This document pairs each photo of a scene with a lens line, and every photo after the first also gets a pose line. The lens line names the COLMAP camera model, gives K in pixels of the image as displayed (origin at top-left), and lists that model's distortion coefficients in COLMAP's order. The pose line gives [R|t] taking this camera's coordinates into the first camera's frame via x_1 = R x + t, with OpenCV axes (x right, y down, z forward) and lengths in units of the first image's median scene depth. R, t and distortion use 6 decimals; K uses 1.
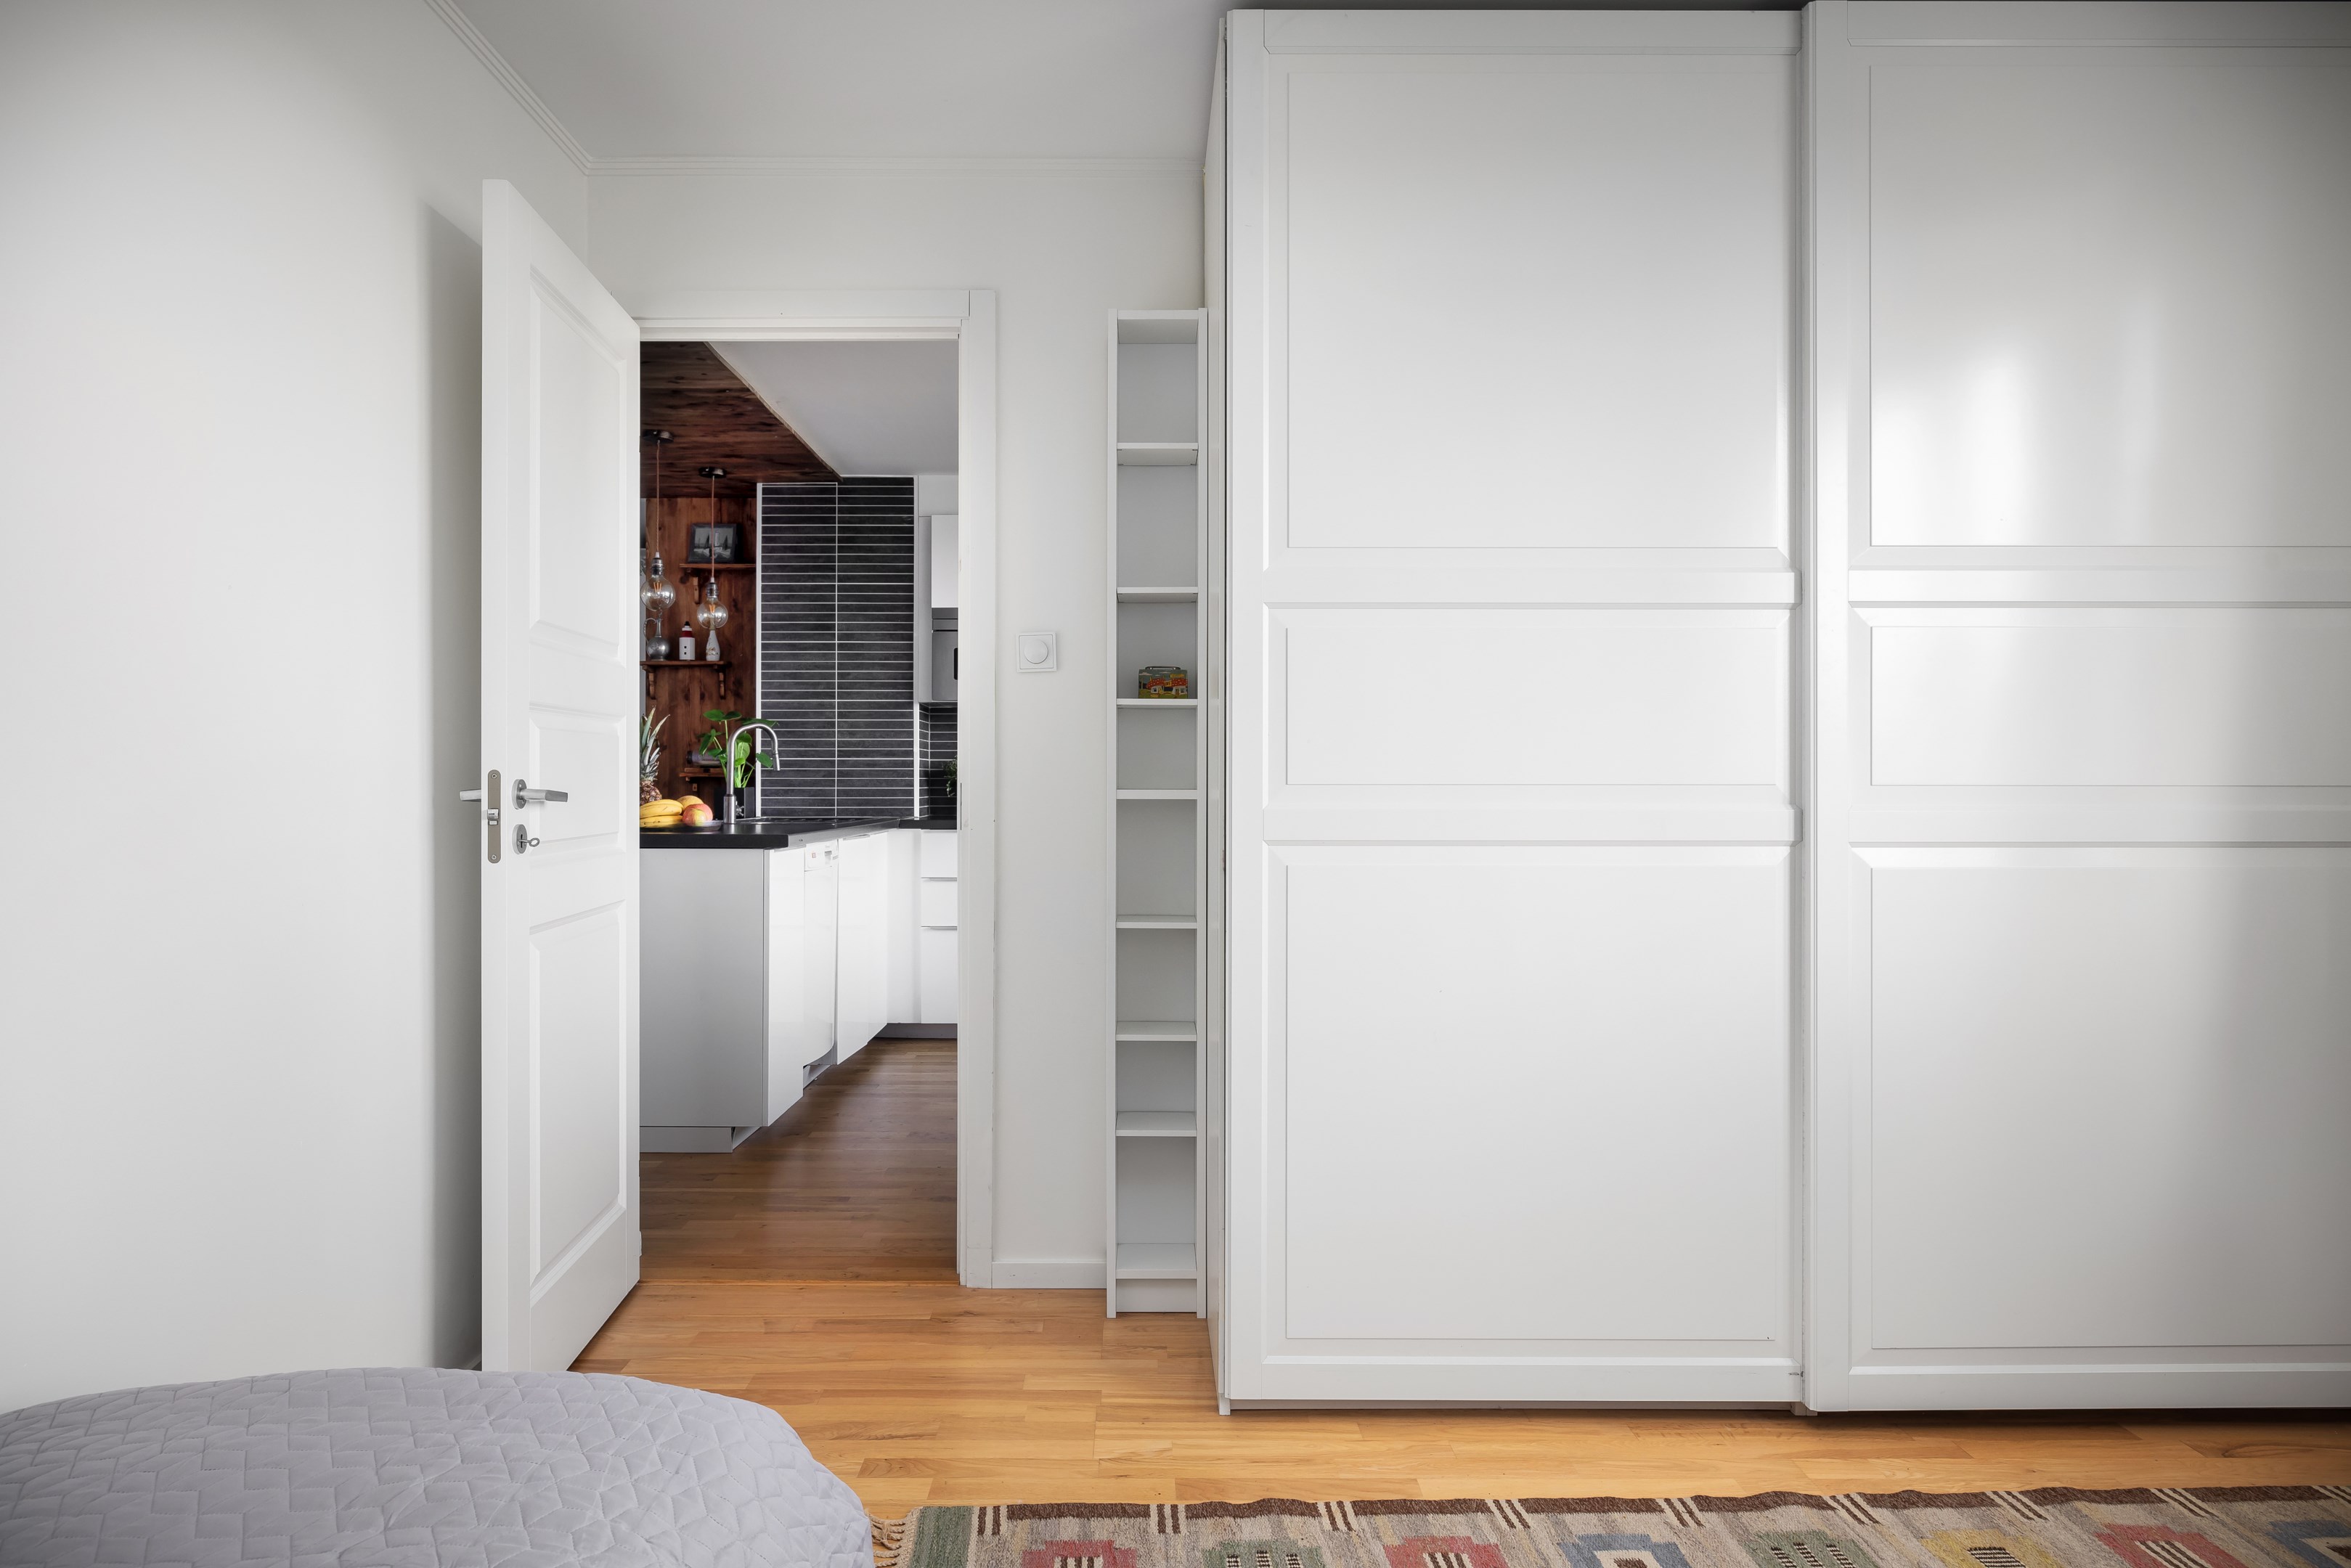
lens RADIAL K [[1419.2, 0, 1177.8], [0, 1419.2, 788.6], [0, 0, 1]] dist [0.005010, 0.000020]
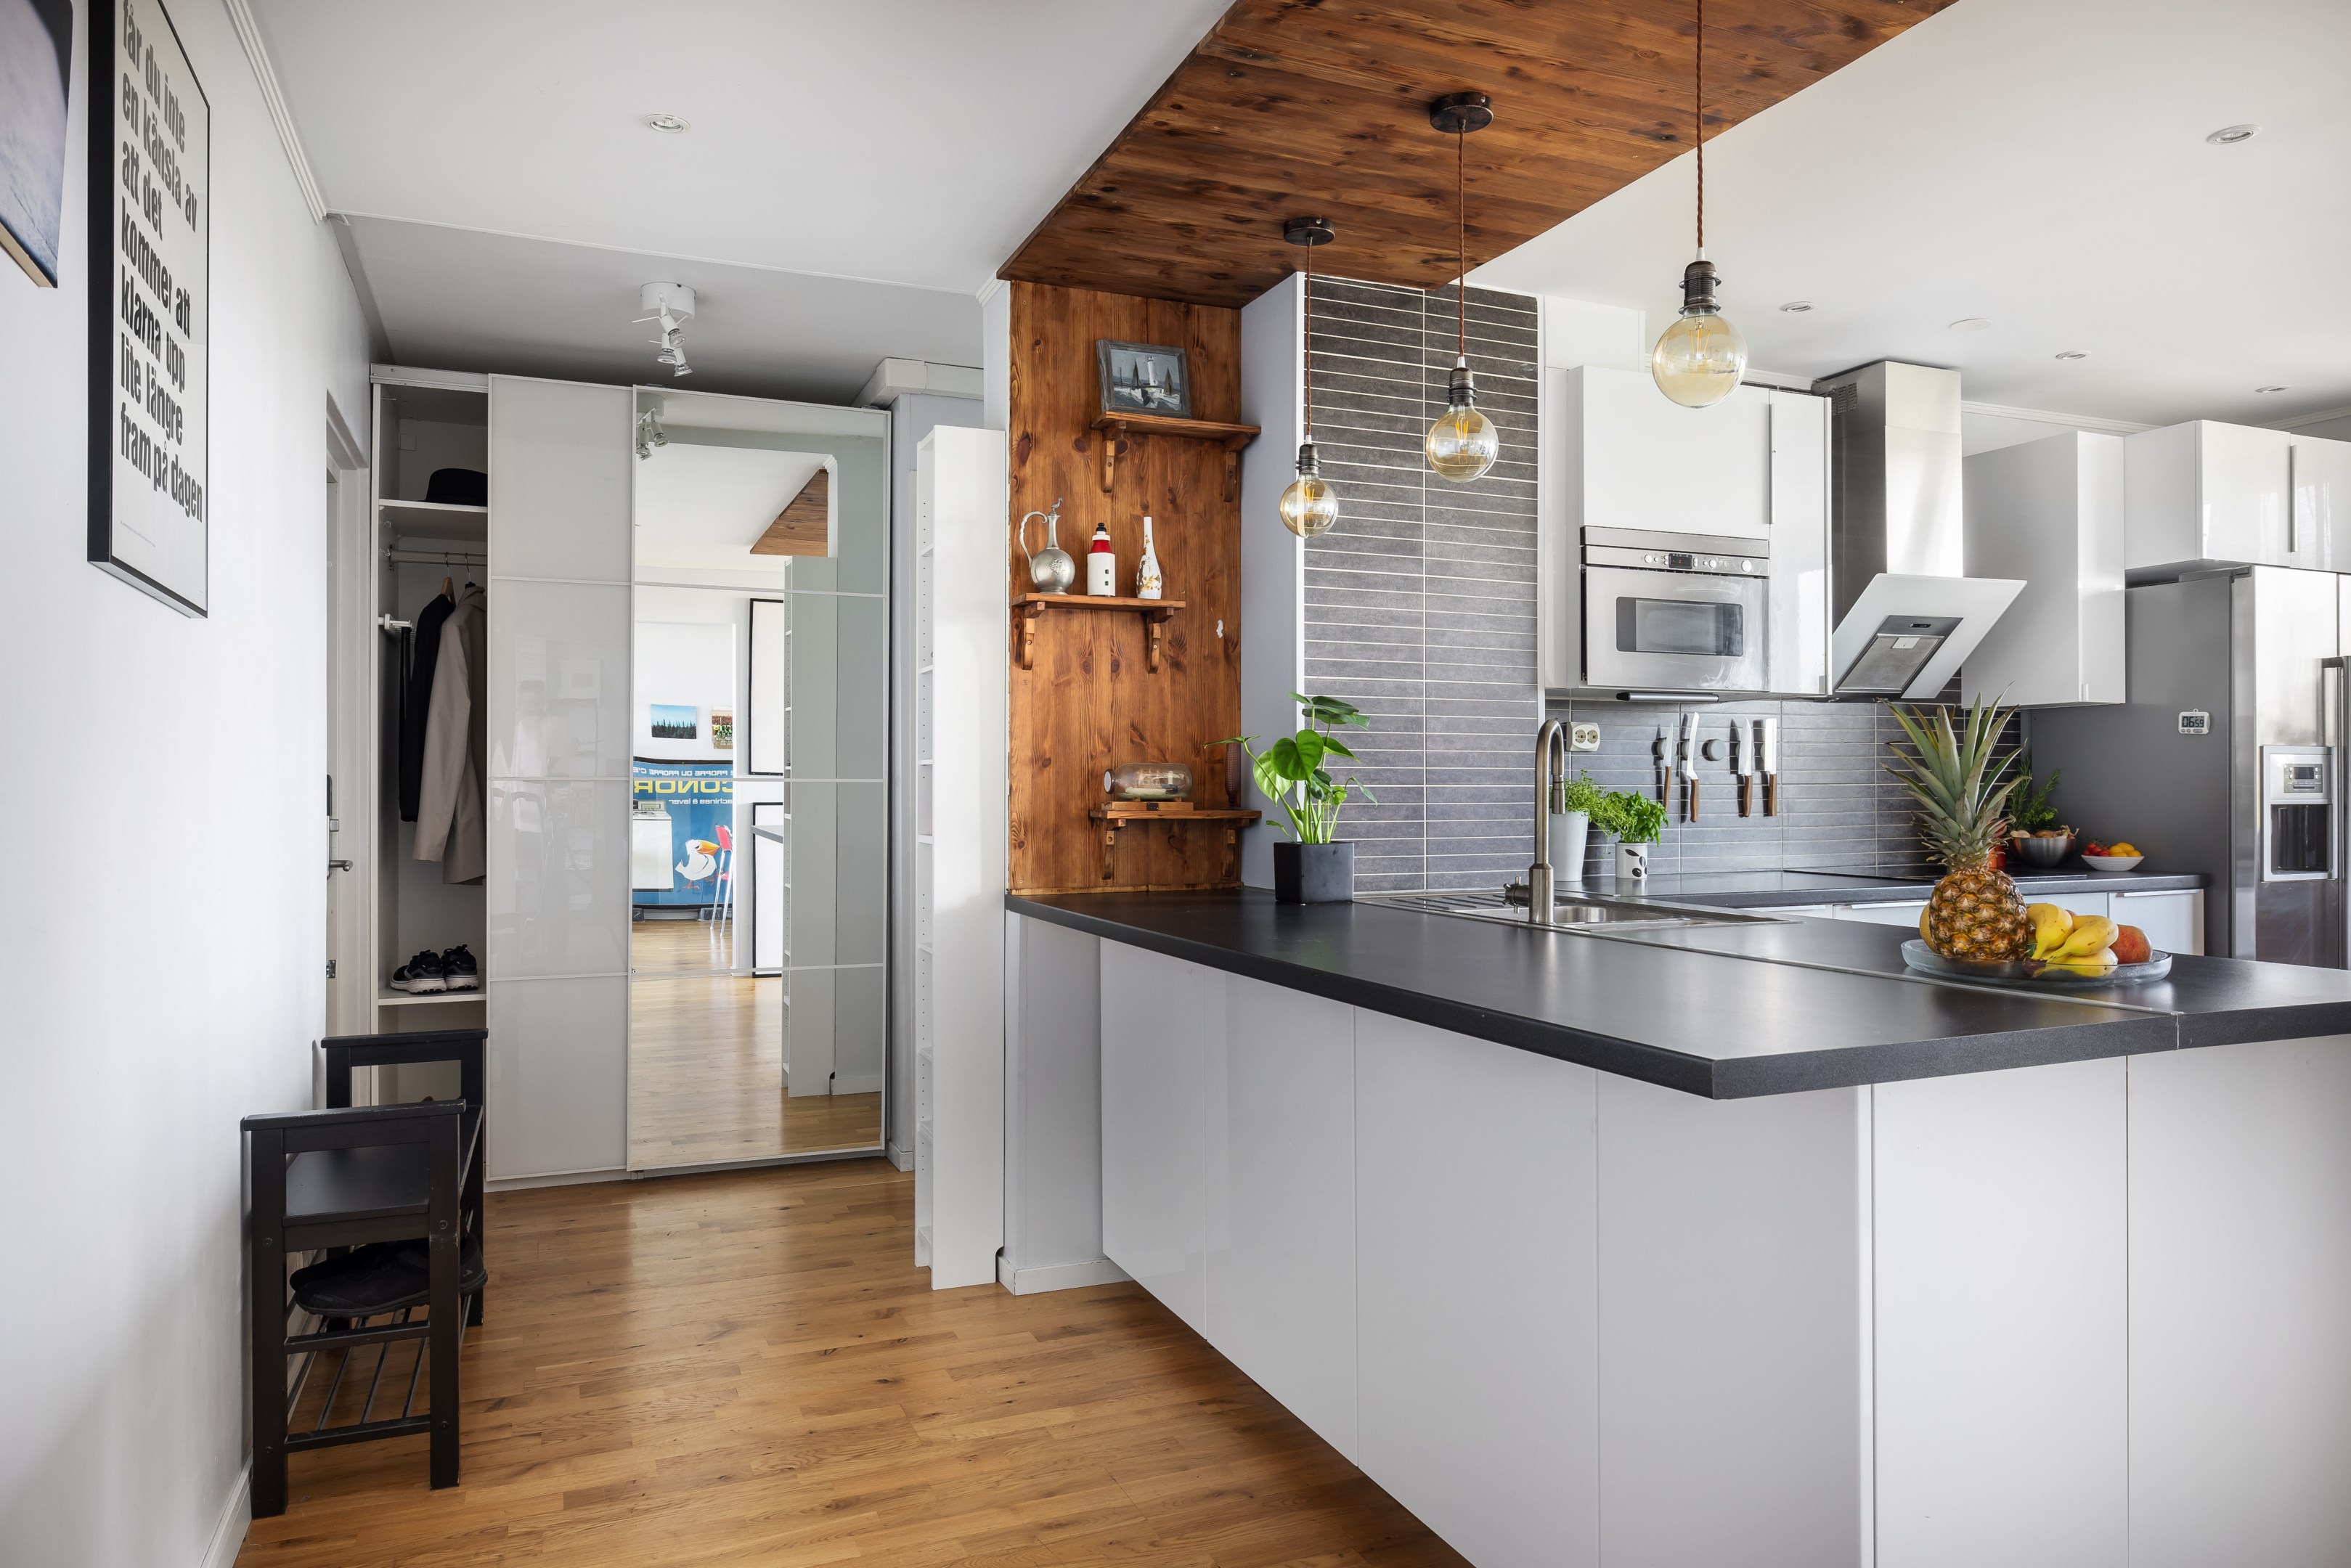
lens RADIAL K [[1479.4, 0, 1174.5], [0, 1479.4, 775.6], [0, 0, 1]] dist [-0.001761, 0.004011]
pose [[0.913775, -0.001320, 0.406220, -0.564018], [0.005172, 0.999951, -0.008383, -0.020581], [-0.406189, 0.009761, 0.913737, 0.510183]]
